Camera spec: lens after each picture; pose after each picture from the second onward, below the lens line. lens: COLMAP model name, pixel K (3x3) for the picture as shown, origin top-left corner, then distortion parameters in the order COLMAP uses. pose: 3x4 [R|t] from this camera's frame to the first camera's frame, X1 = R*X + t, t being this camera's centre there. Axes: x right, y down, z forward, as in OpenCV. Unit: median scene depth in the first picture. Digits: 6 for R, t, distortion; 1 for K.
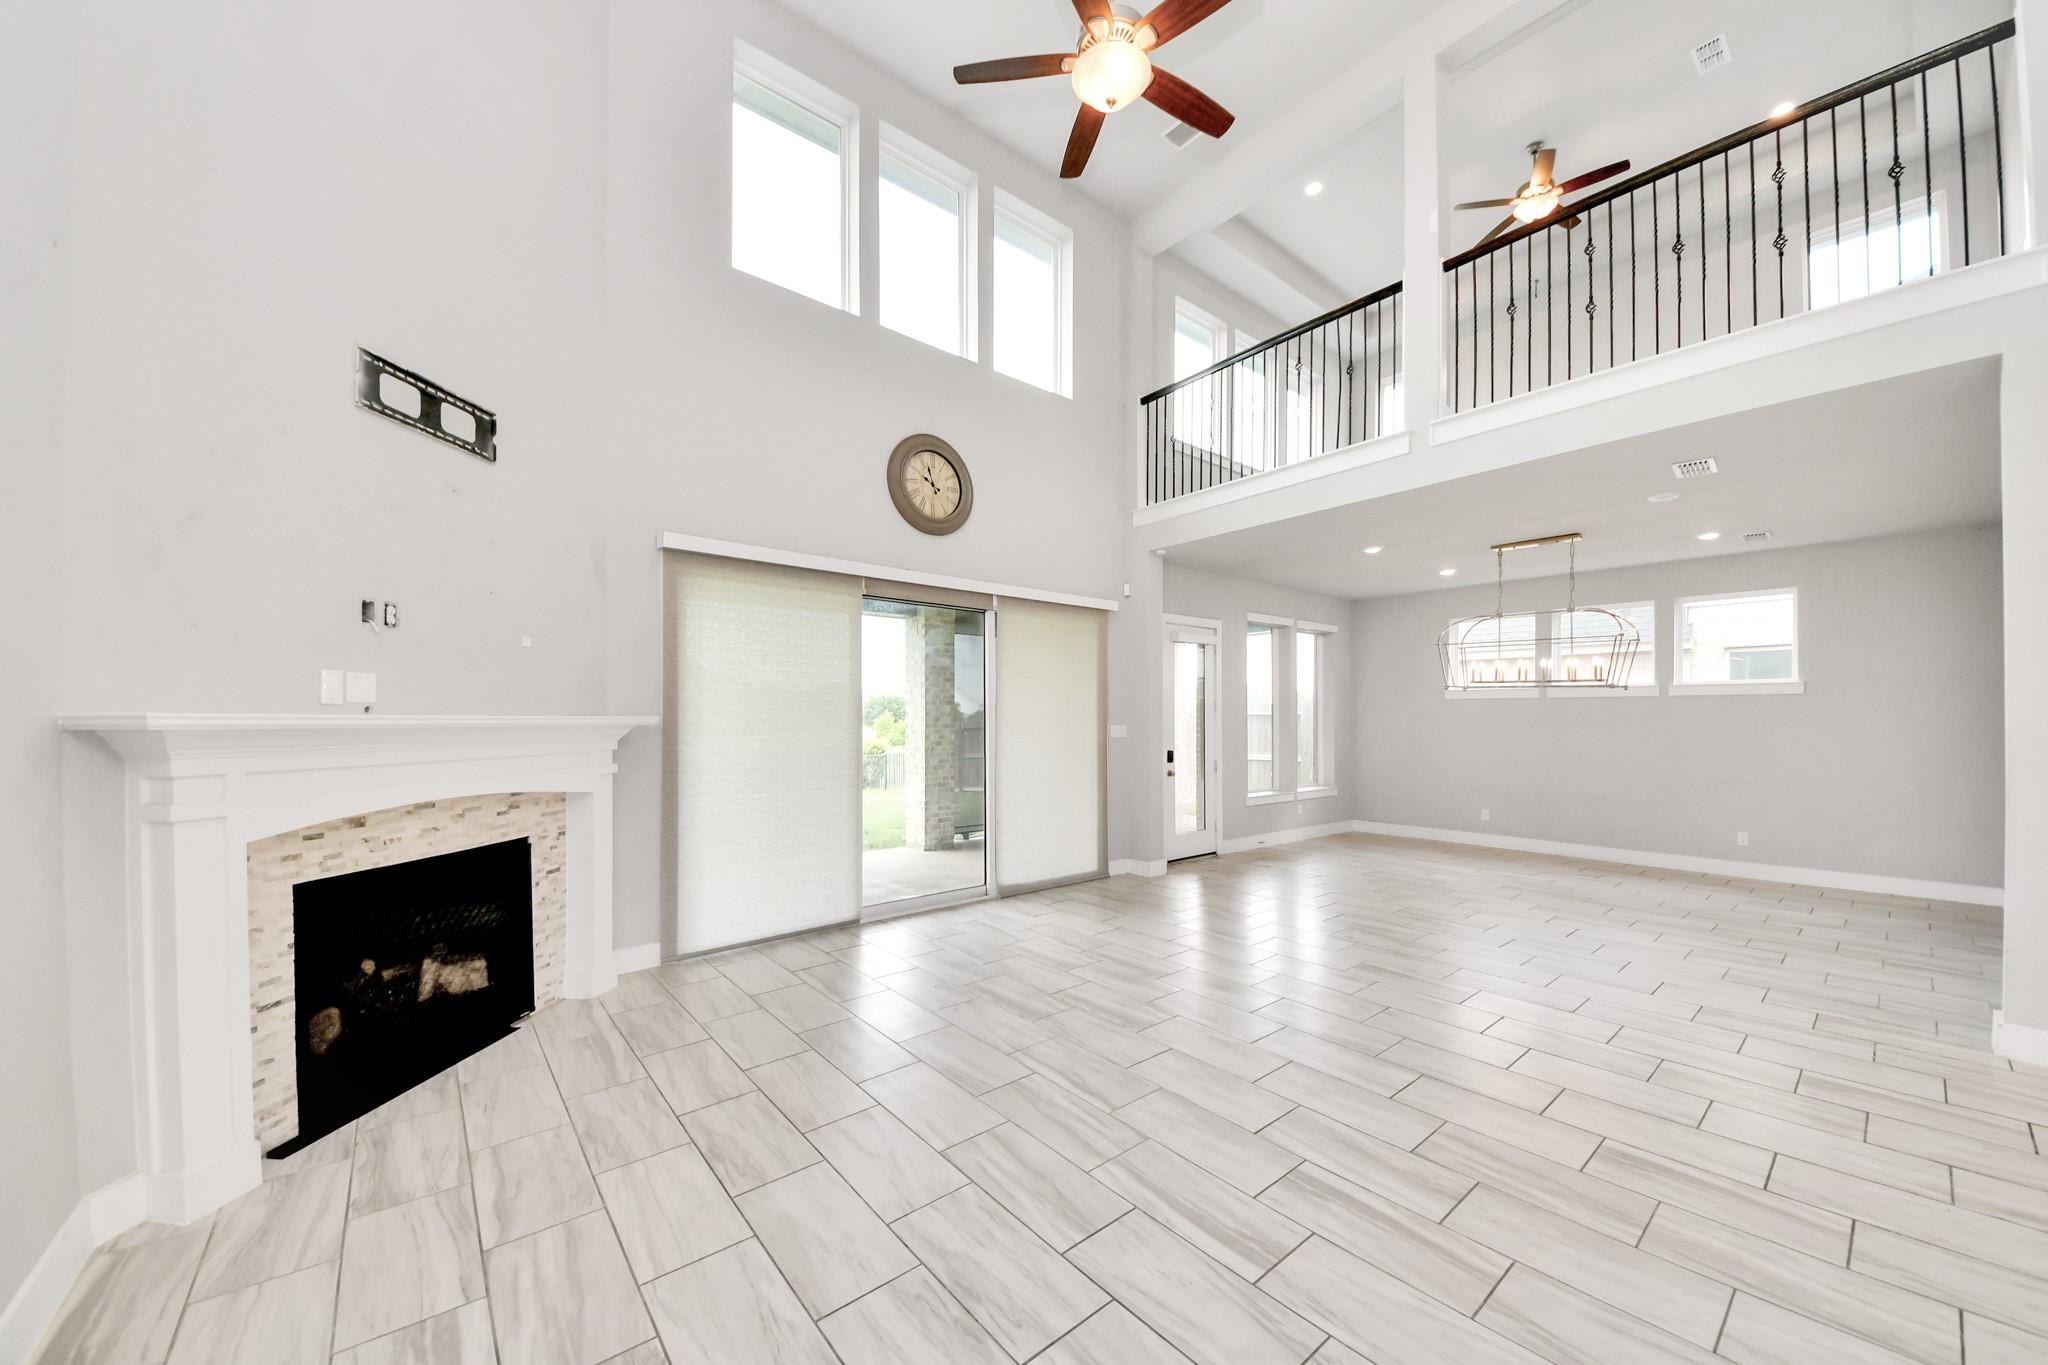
lens RADIAL K [[730.5, 0, 1039.6], [0, 730.5, 712.6], [0, 0, 1]] dist [0.003865, -0.002341]
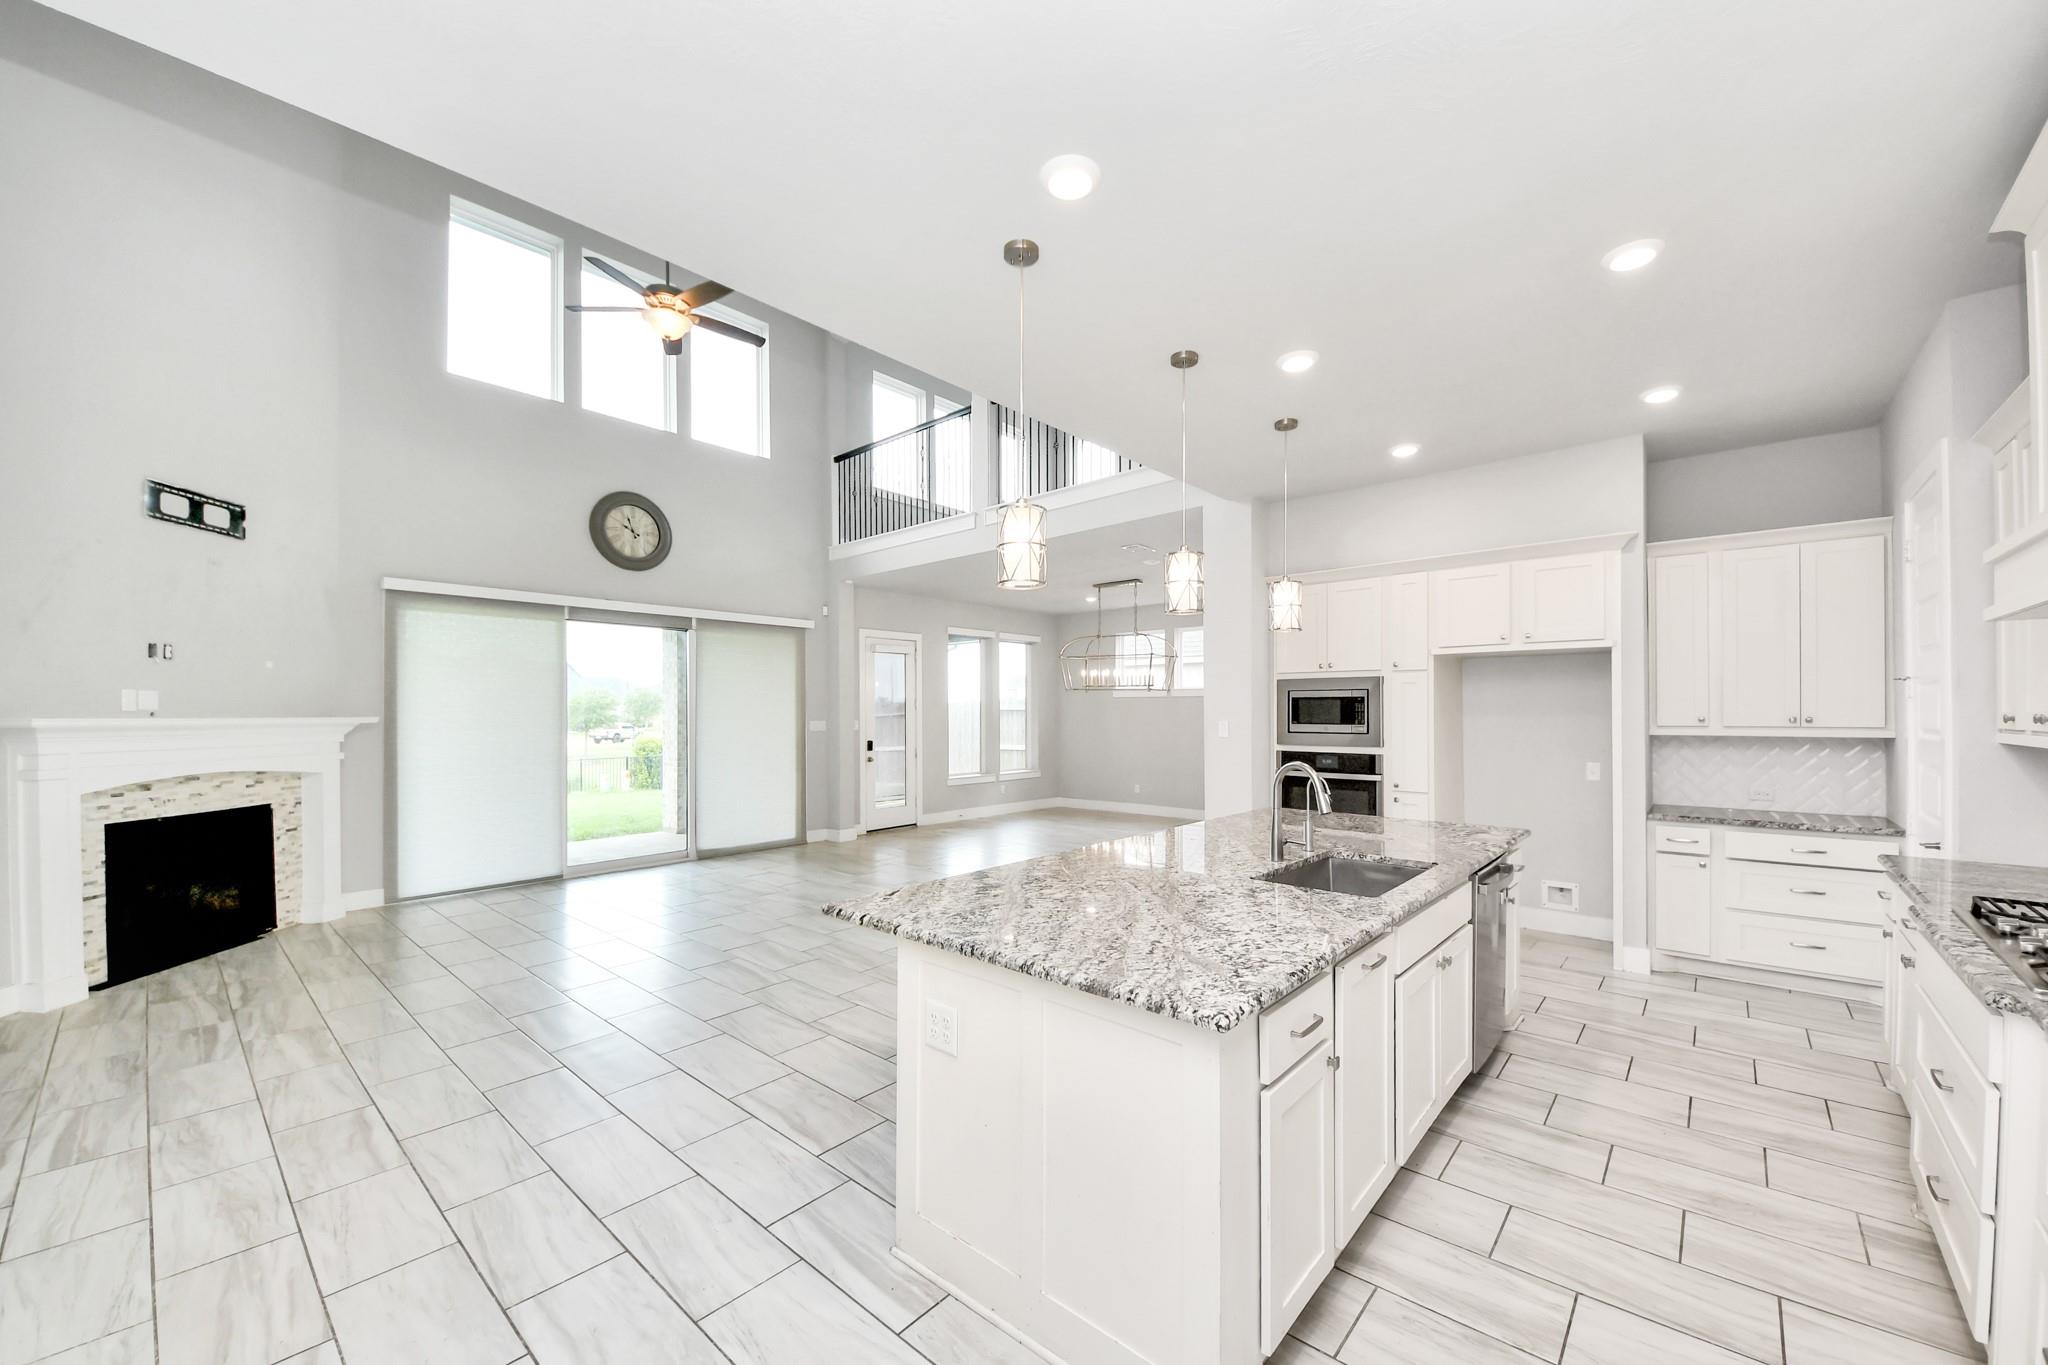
lens RADIAL K [[771.2, 0, 1010.1], [0, 771.2, 703.4], [0, 0, 1]] dist [-0.002148, -0.001600]
pose [[0.989558, -0.001301, 0.144129, 0.448572], [0.001669, 0.999996, -0.002432, -0.014327], [-0.144125, 0.002648, 0.989556, -0.605125]]
